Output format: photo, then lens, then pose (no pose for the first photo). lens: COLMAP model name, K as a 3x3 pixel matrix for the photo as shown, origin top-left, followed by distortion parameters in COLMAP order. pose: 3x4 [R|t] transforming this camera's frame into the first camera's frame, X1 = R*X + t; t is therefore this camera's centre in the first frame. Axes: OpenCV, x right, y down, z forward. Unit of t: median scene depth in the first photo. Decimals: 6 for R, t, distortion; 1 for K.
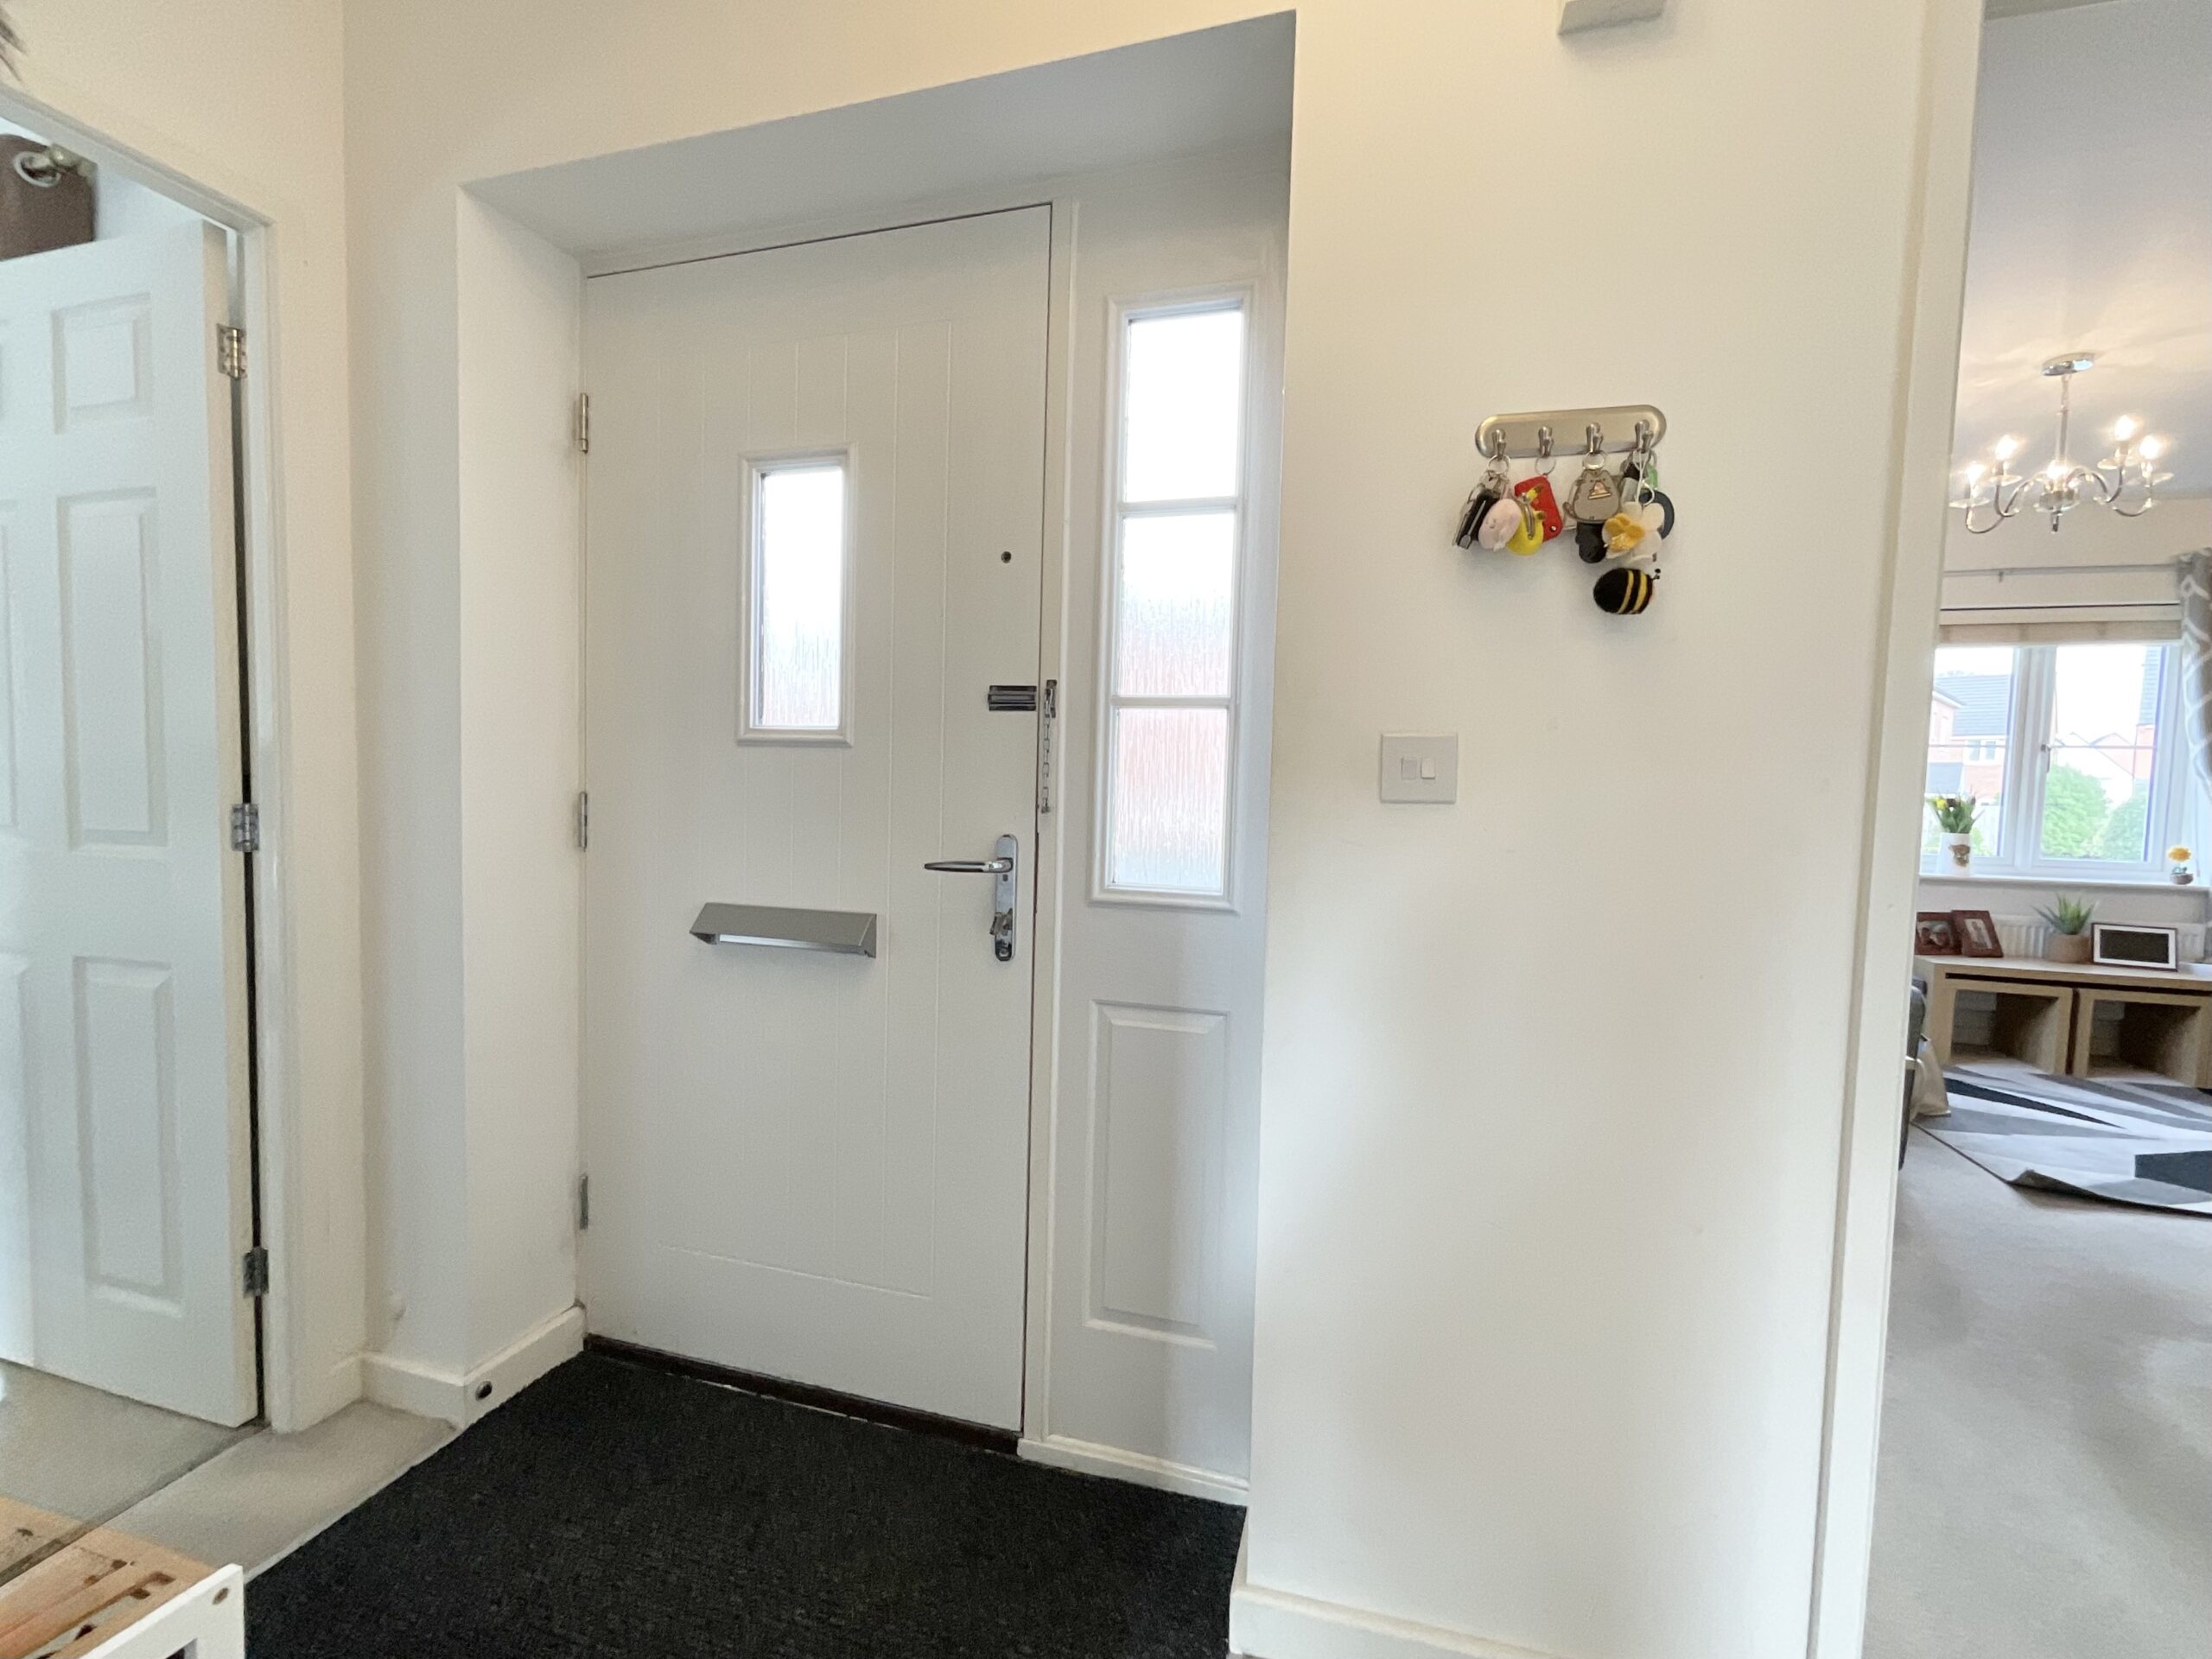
lens RADIAL K [[964.4, 0, 1101.1], [0, 964.4, 841.1], [0, 0, 1]] dist [0.001580, -0.001431]
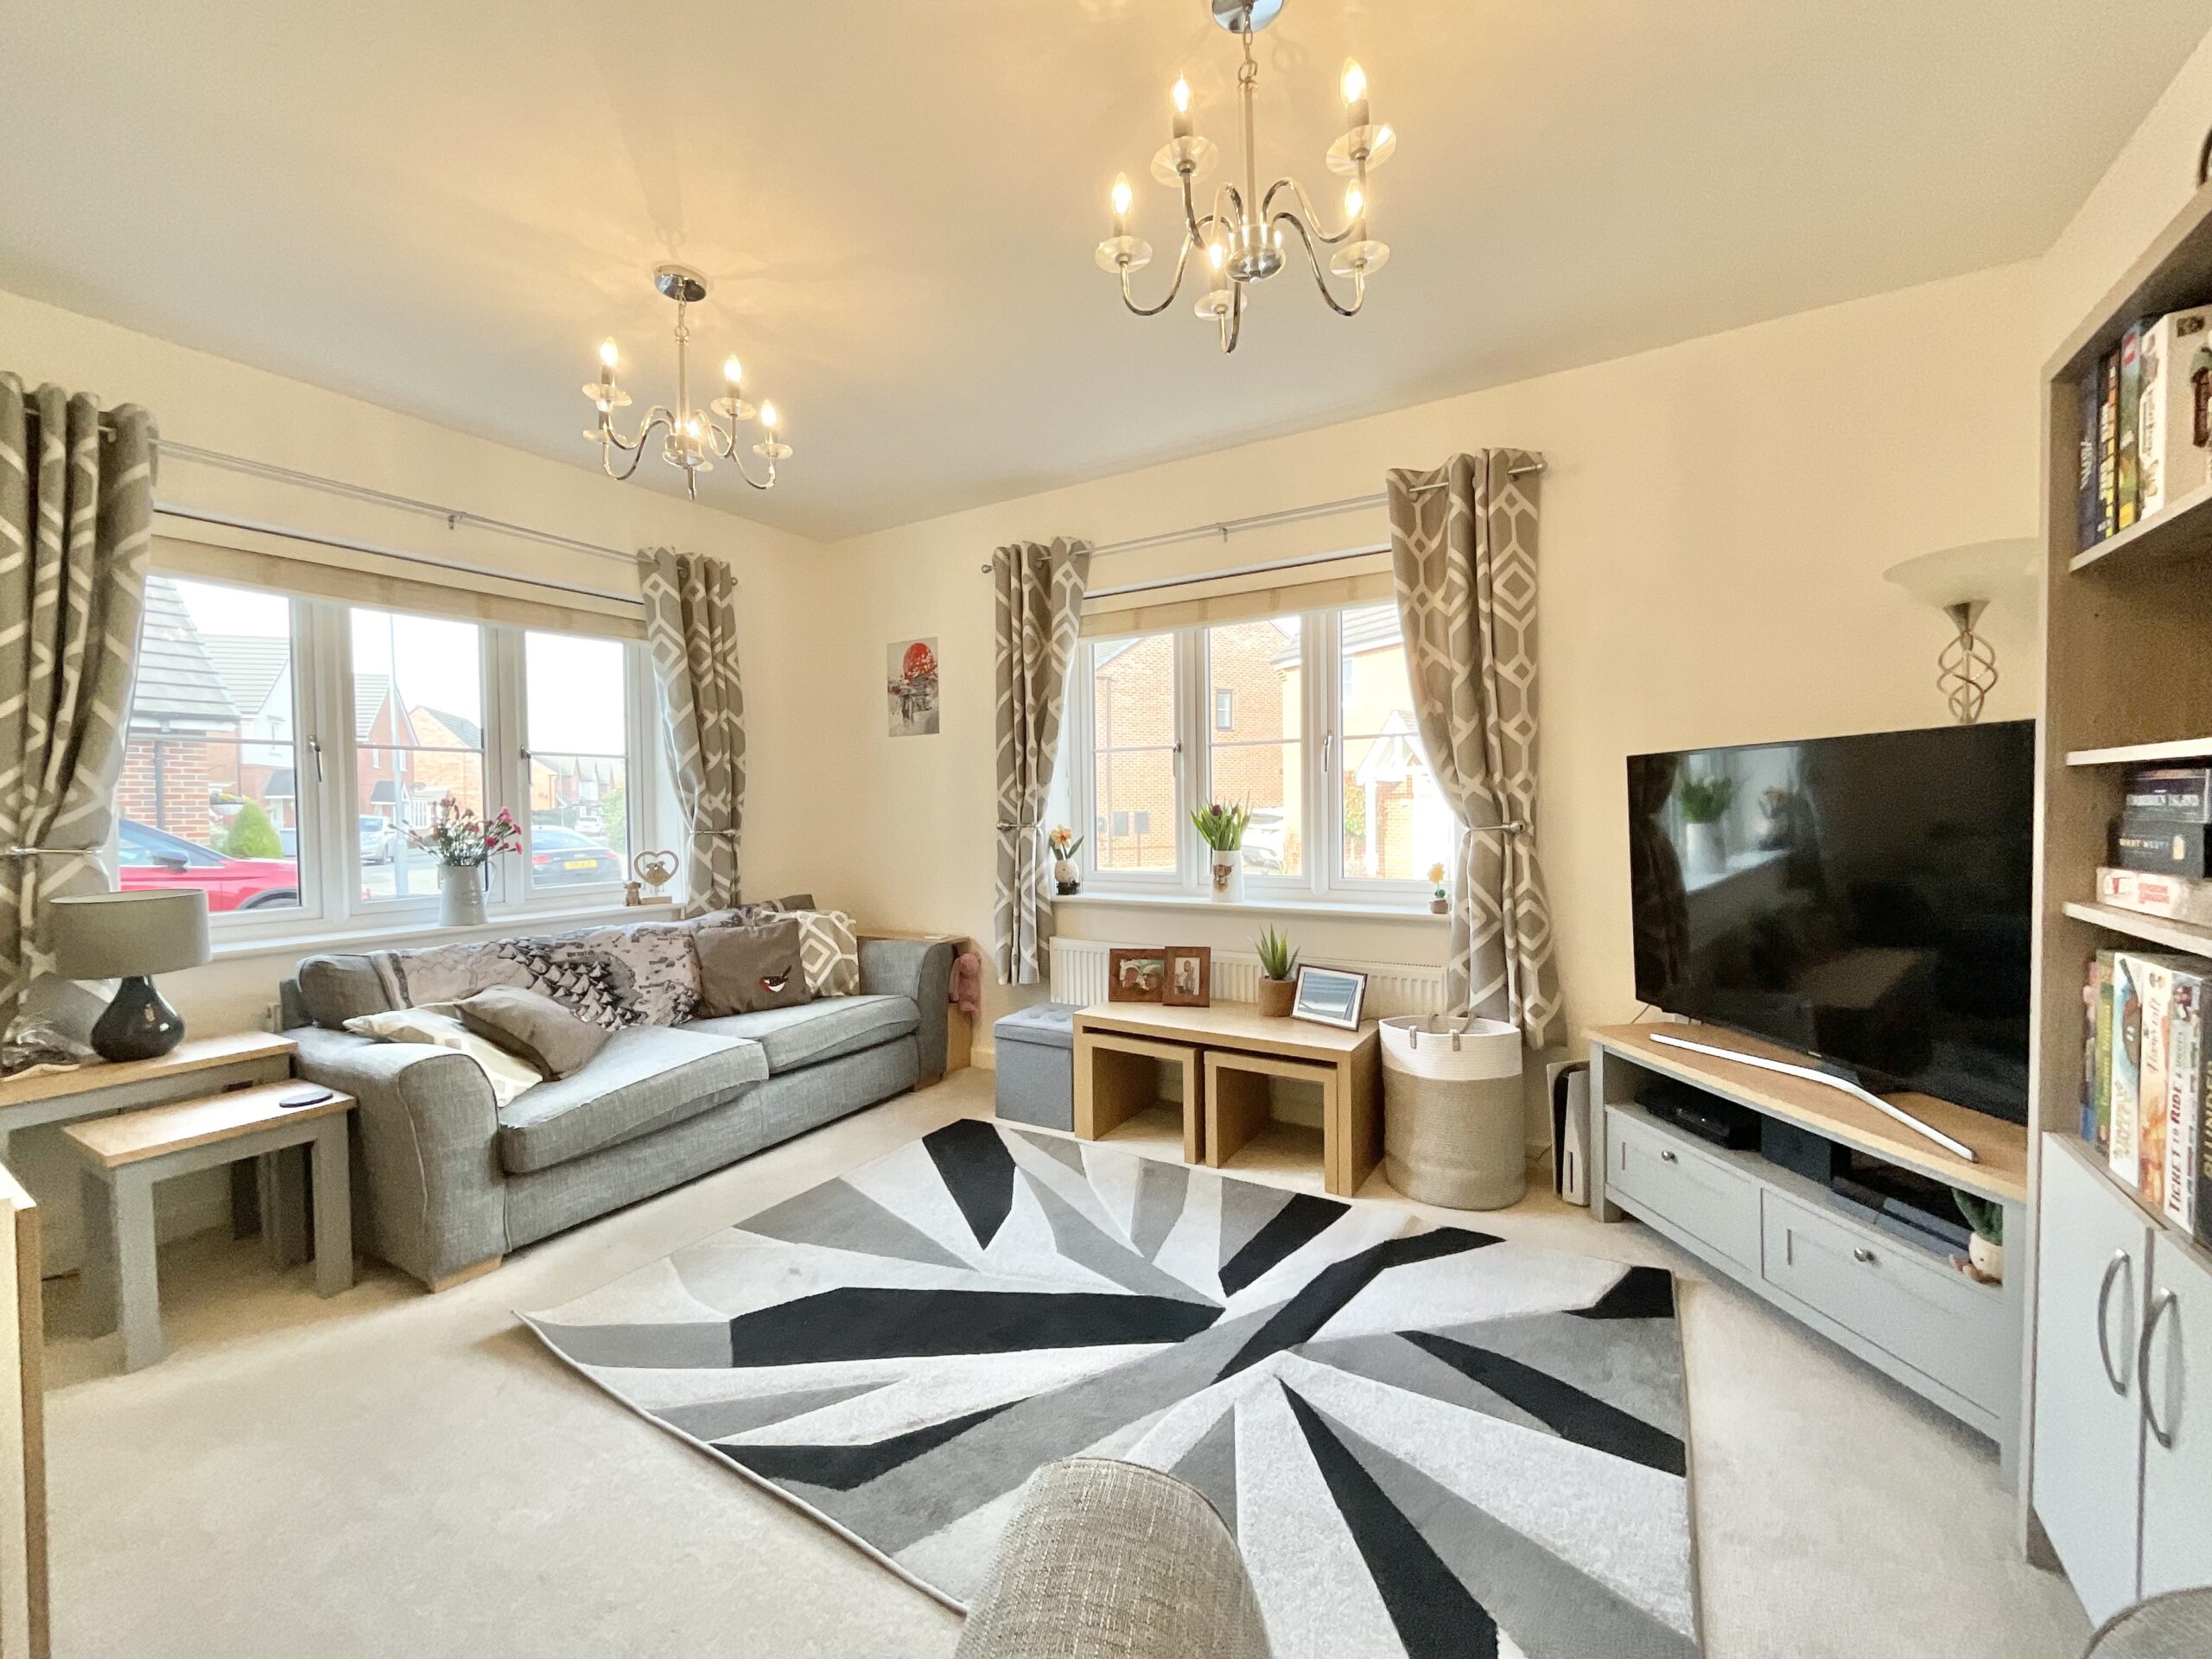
lens RADIAL K [[906.0, 0, 1108.5], [0, 906.0, 833.3], [0, 0, 1]] dist [0.002962, 0.001647]
pose [[0.967348, -0.029095, -0.251775, 1.048986], [0.021875, 0.999267, -0.031428, -0.001207], [0.252505, 0.024894, 0.967275, 0.250386]]
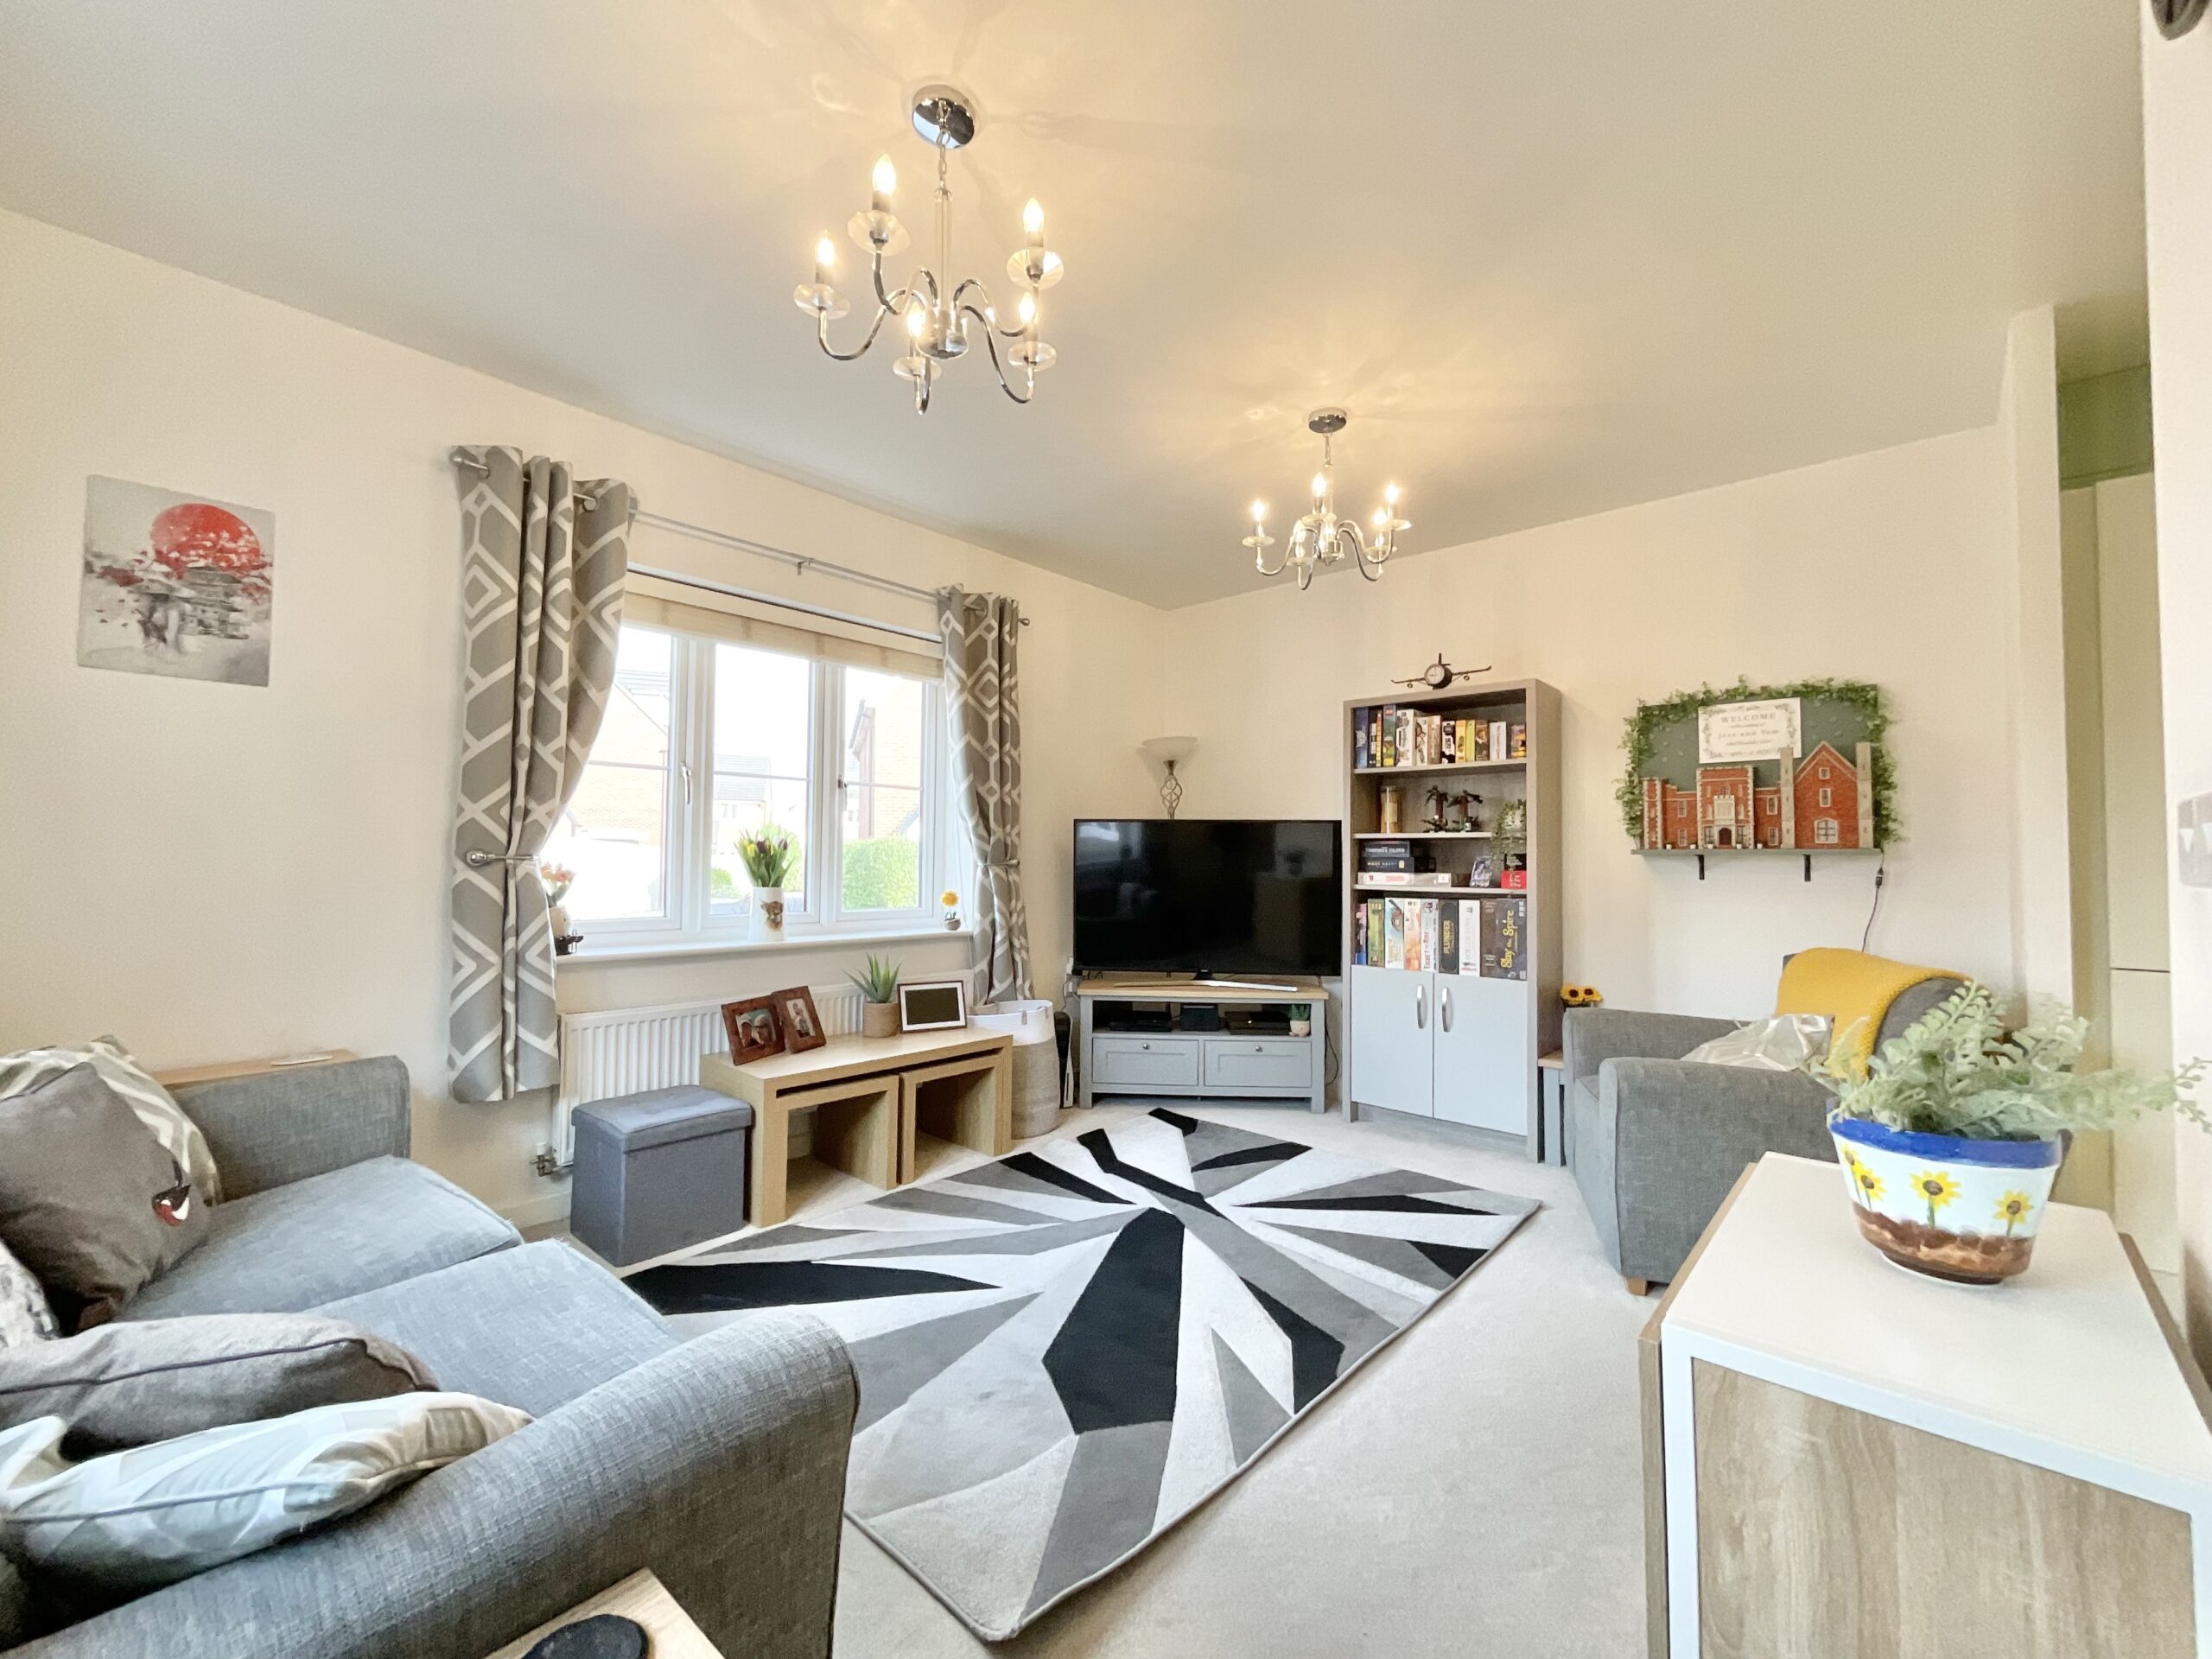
lens RADIAL K [[906.0, 0, 1107.0], [0, 906.0, 834.6], [0, 0, 1]] dist [0.002962, 0.001647]
pose [[0.419544, 0.006643, 0.907711, 0.363060], [0.051384, 0.998196, -0.031055, -0.014612], [-0.906280, 0.059671, 0.418445, 0.475979]]
